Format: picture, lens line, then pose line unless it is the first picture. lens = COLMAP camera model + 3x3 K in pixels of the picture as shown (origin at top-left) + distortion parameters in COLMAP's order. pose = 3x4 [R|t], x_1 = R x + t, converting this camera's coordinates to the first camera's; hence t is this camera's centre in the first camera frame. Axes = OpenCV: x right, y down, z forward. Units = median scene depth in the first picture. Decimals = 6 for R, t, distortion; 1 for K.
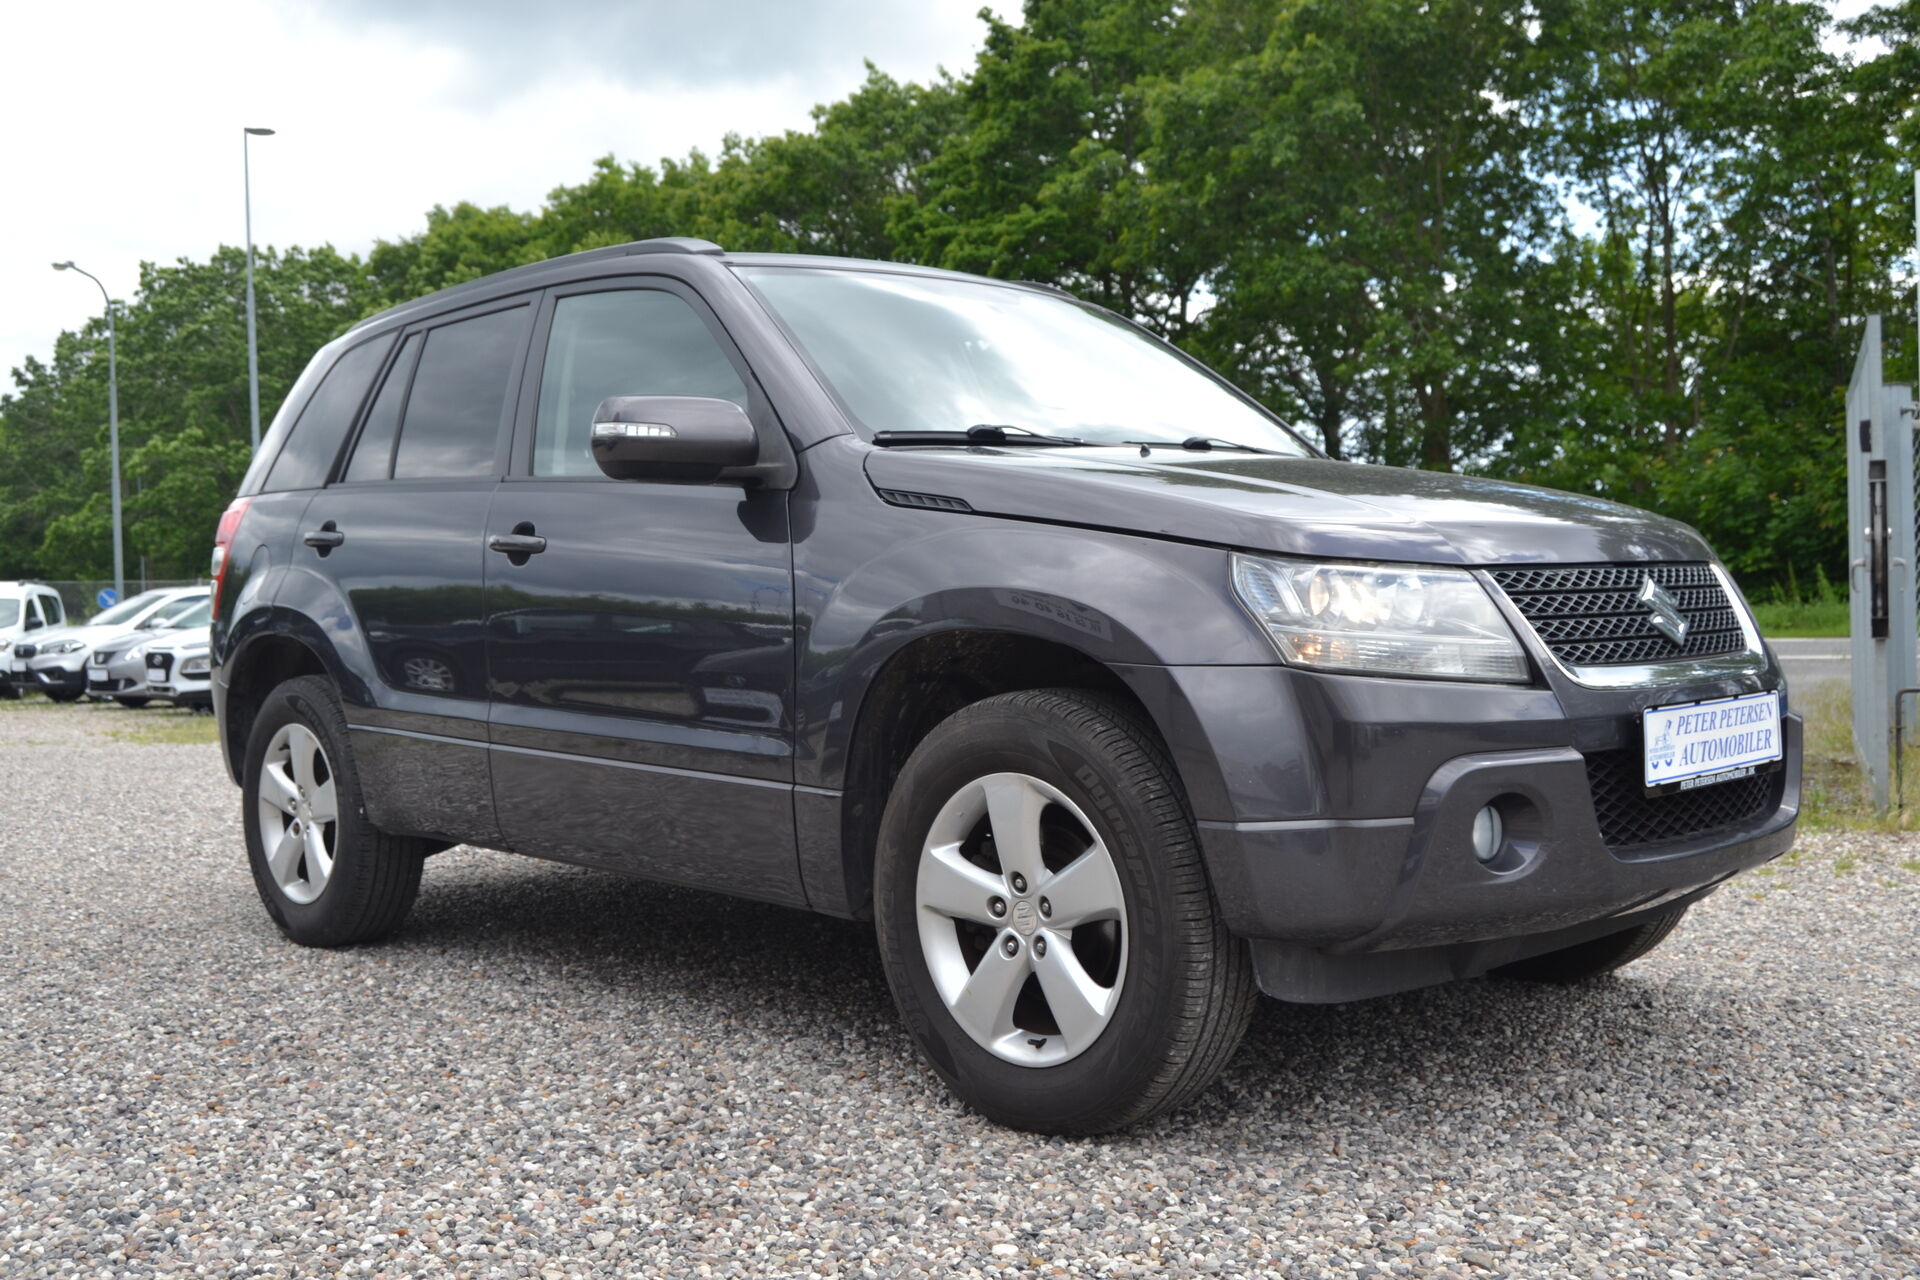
lens RADIAL K [[1871.6, 0, 963.1], [0, 1871.6, 640.6], [0, 0, 1]] dist [-0.069192, 0.000000]
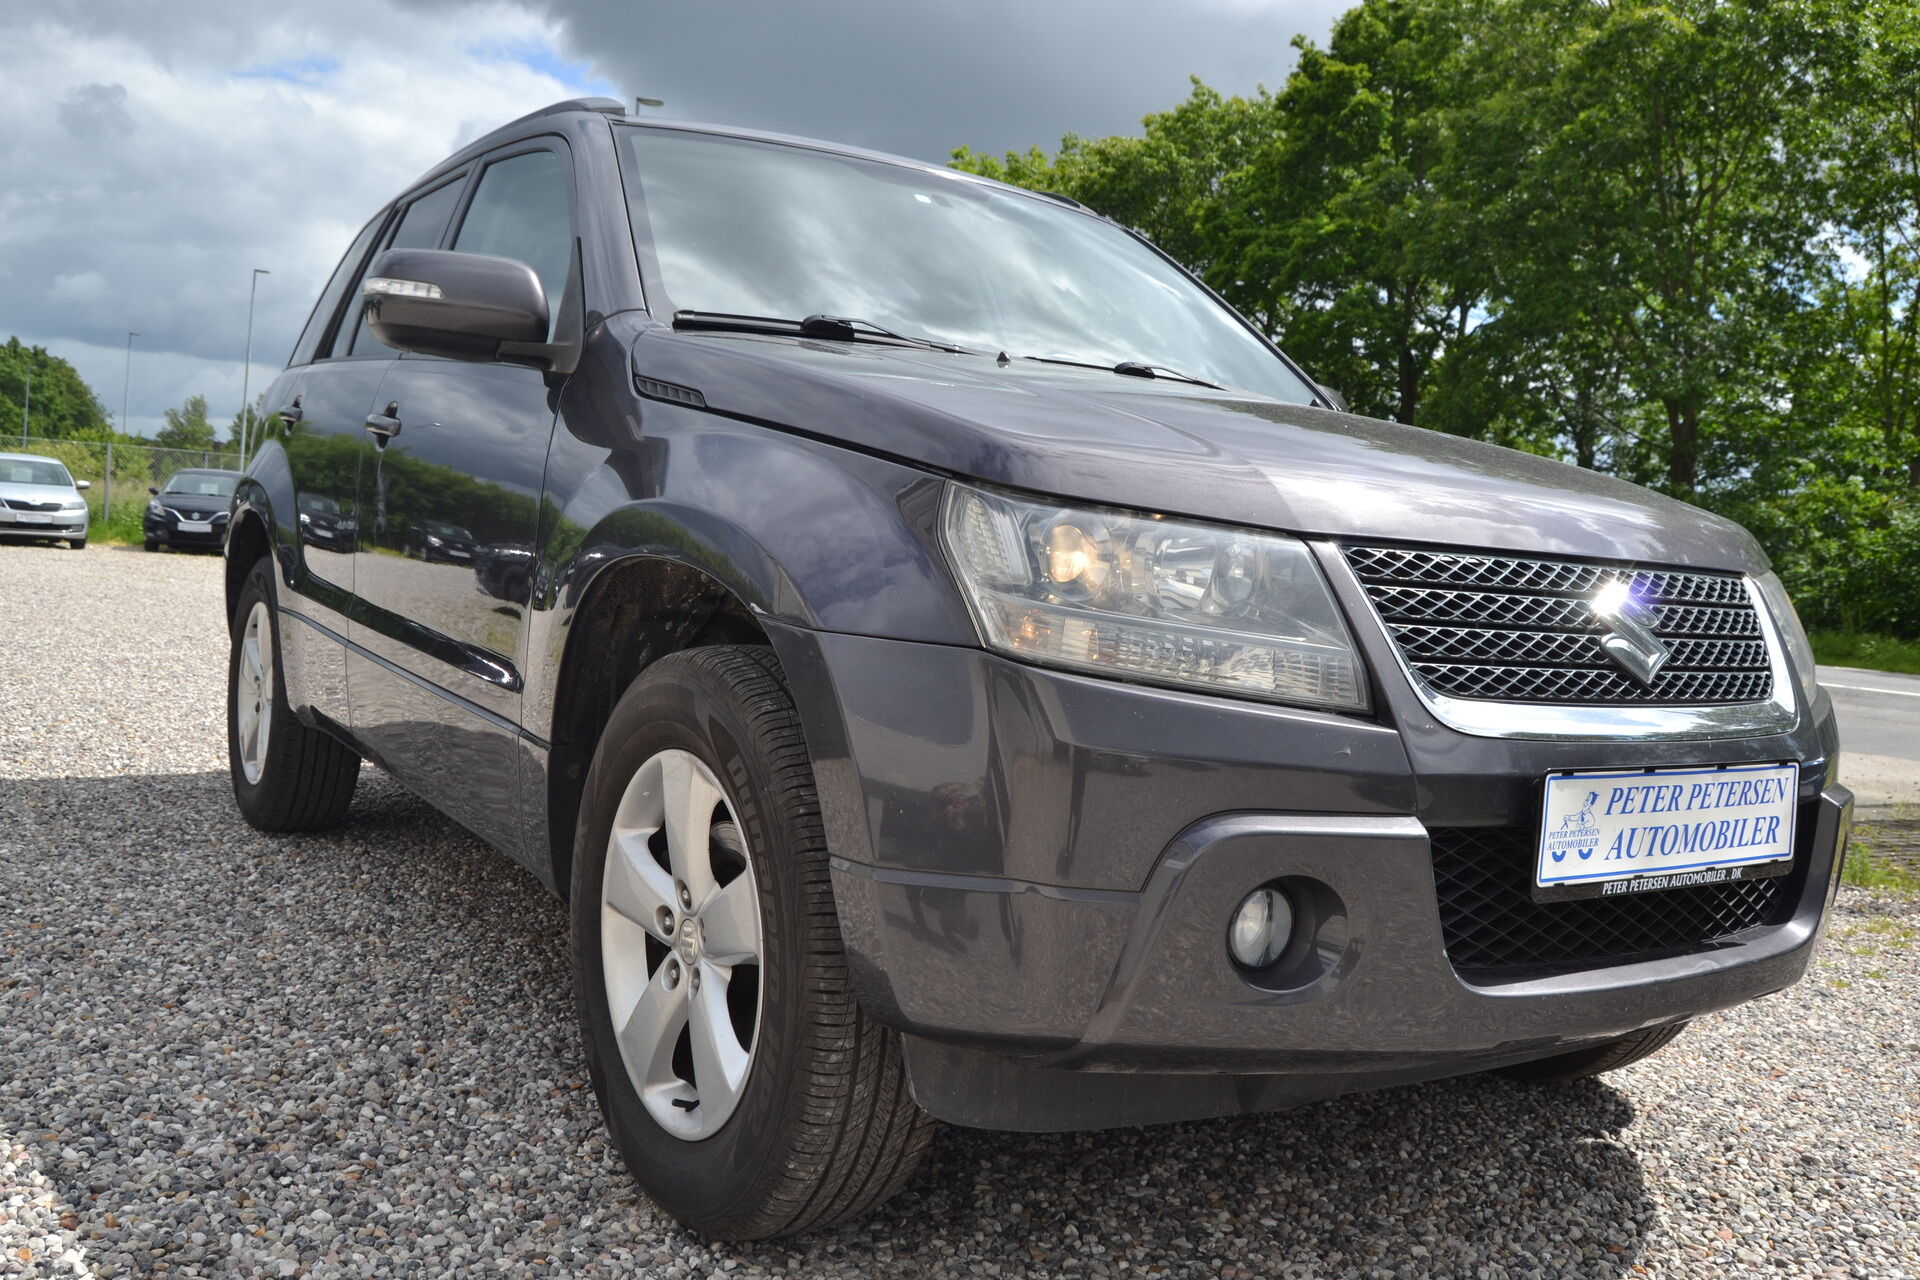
lens RADIAL K [[1629.8, 0, 956.2], [0, 1629.8, 650.9], [0, 0, 1]] dist [-0.078531, 0.006237]
pose [[0.979666, 0.108484, -0.168774, 0.222423], [-0.101882, 0.993670, 0.047325, -0.011058], [0.172840, -0.029168, 0.984518, 0.345305]]
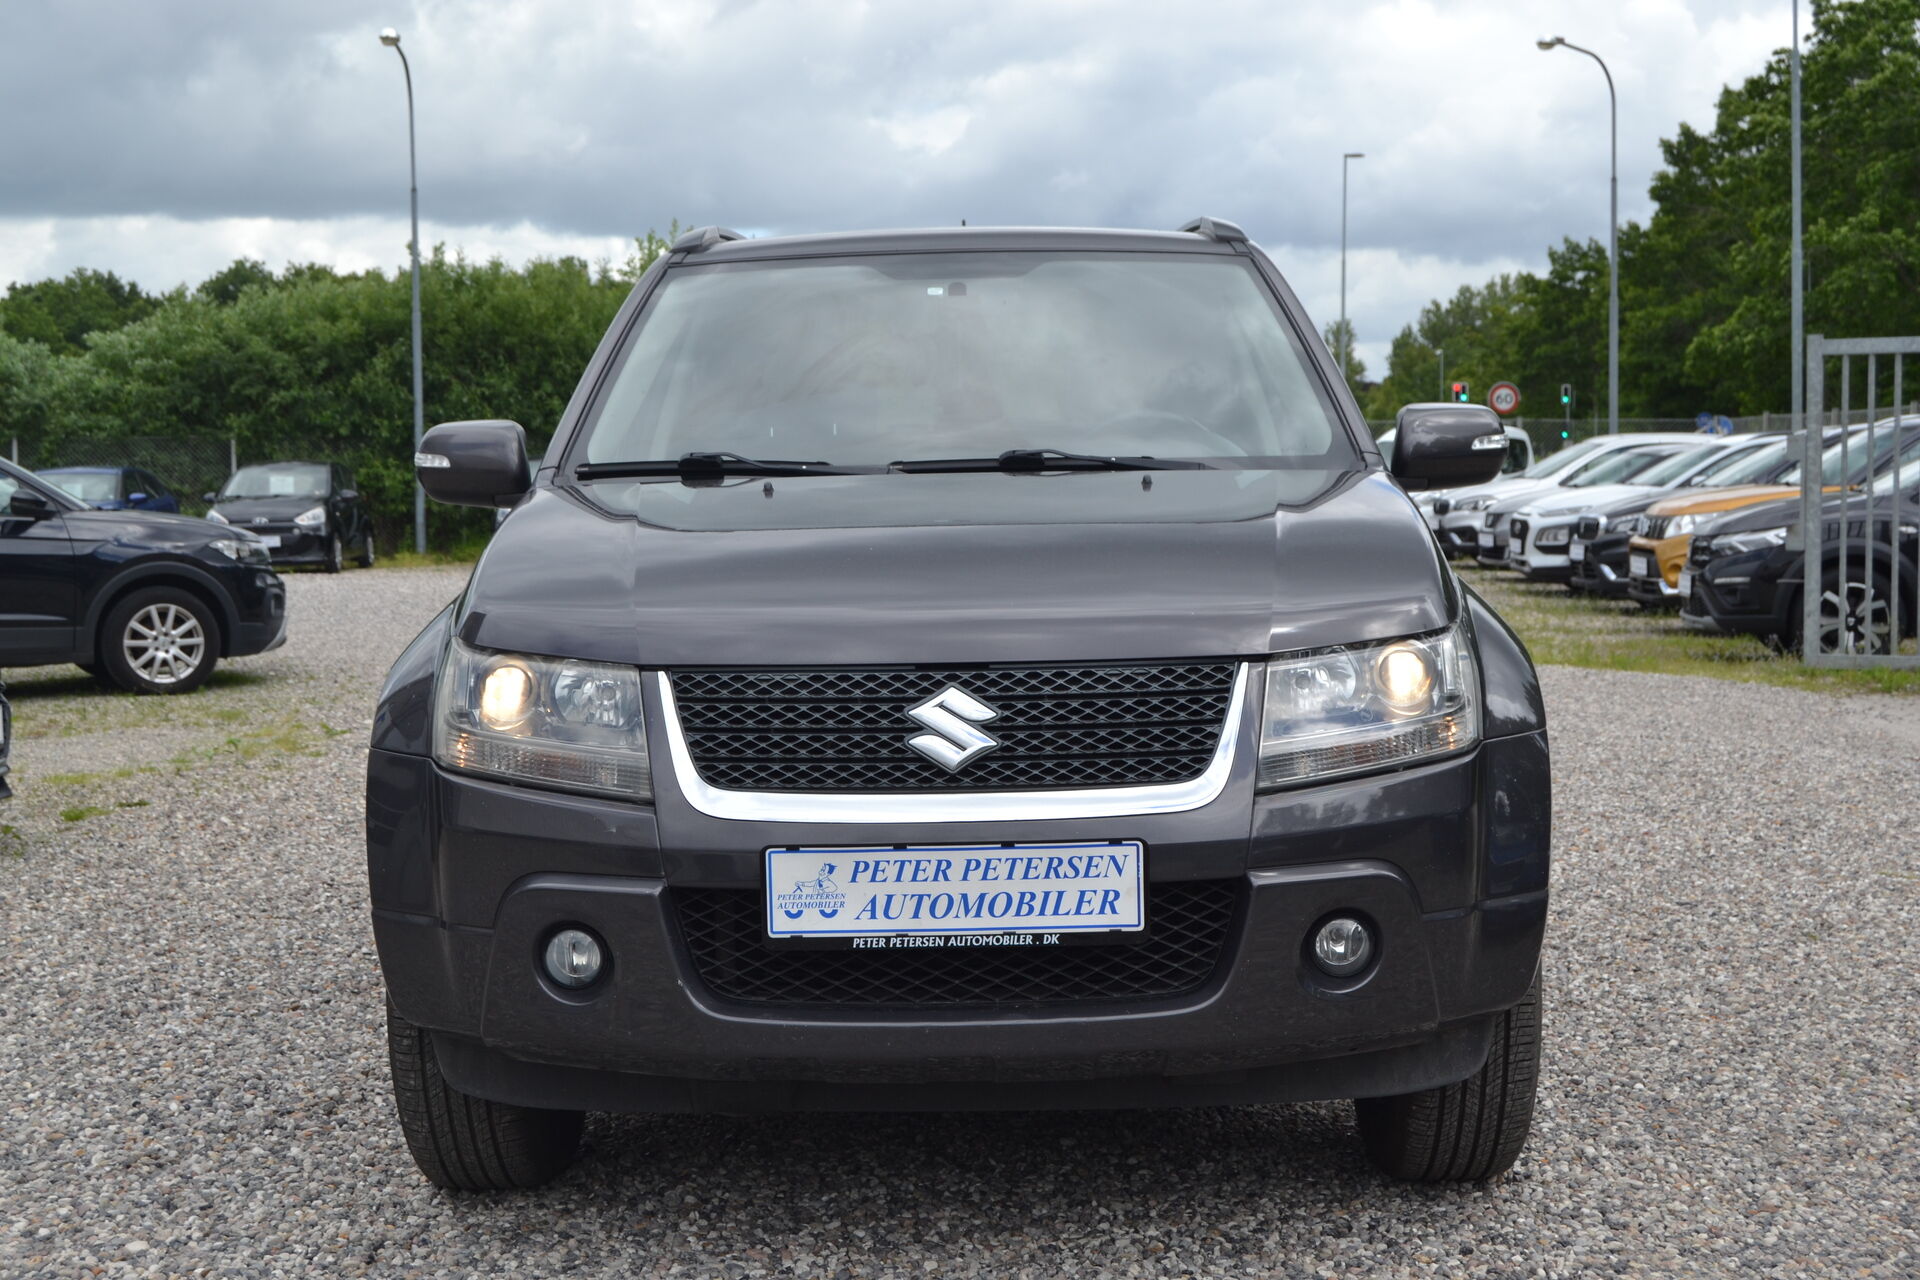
lens RADIAL K [[2376.1, 0, 965.9], [0, 2376.1, 642.2], [0, 0, 1]] dist [-0.041042, 0.000000]
pose [[0.726860, 0.069171, -0.683293, 1.040810], [-0.022070, 0.996754, 0.077427, -0.127937], [0.686431, -0.041199, 0.726027, 0.237747]]
